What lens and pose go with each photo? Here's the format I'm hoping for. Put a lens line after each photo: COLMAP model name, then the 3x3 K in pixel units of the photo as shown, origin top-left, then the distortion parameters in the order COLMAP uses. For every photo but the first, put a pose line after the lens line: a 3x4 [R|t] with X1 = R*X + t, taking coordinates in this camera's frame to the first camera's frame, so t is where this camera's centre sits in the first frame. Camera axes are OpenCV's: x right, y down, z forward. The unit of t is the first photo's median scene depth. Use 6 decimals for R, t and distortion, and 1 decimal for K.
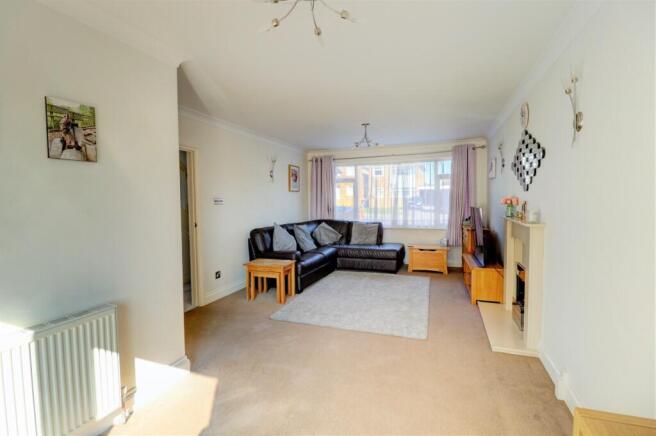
lens RADIAL K [[313.2, 0, 328.0], [0, 313.2, 218.0], [0, 0, 1]] dist [-0.020423, -0.000113]
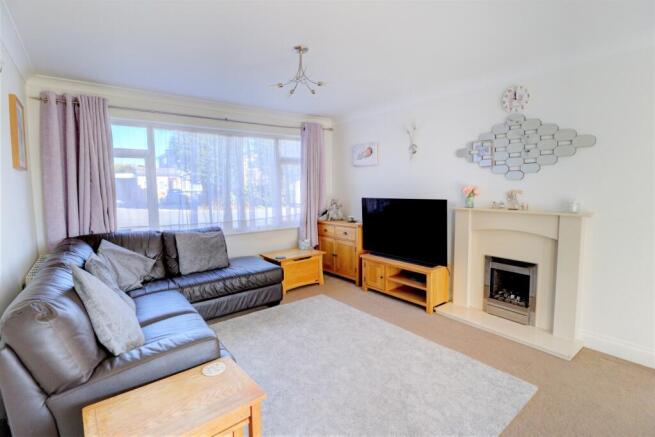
lens RADIAL K [[312.7, 0, 327.5], [0, 312.7, 218.5], [0, 0, 1]] dist [-0.020423, -0.000113]
pose [[0.518018, -0.079996, 0.851621, -0.255807], [0.052832, 0.996709, 0.061488, -0.032348], [-0.853737, 0.013141, 0.520539, 0.532408]]
